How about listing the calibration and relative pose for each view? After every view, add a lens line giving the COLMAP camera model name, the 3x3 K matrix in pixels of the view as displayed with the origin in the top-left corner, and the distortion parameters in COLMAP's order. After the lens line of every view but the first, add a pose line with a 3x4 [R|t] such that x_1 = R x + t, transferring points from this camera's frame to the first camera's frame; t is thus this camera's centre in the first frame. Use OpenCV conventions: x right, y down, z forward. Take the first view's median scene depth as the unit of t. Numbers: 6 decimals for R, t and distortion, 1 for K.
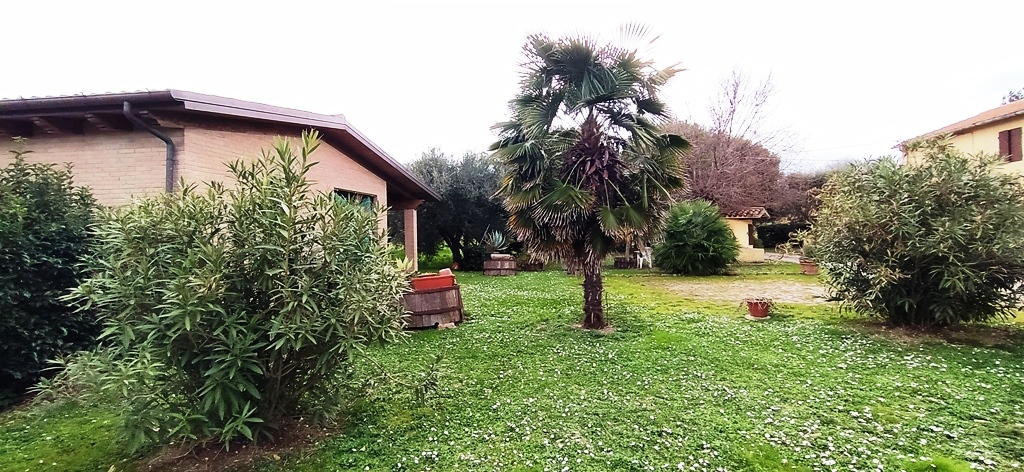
lens RADIAL K [[464.9, 0, 512.0], [0, 464.9, 236.0], [0, 0, 1]] dist [0.003271, 0.000557]
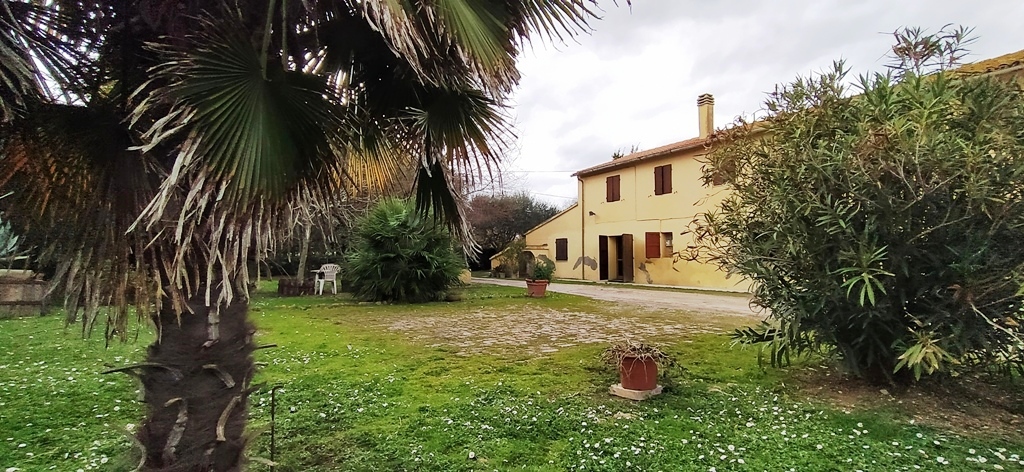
lens RADIAL K [[464.9, 0, 512.0], [0, 464.9, 236.0], [0, 0, 1]] dist [0.003271, 0.000557]
pose [[0.770750, 0.059191, 0.634382, 0.071836], [-0.020113, 0.997439, -0.068630, 0.030532], [-0.636820, 0.040137, 0.769967, 0.372394]]
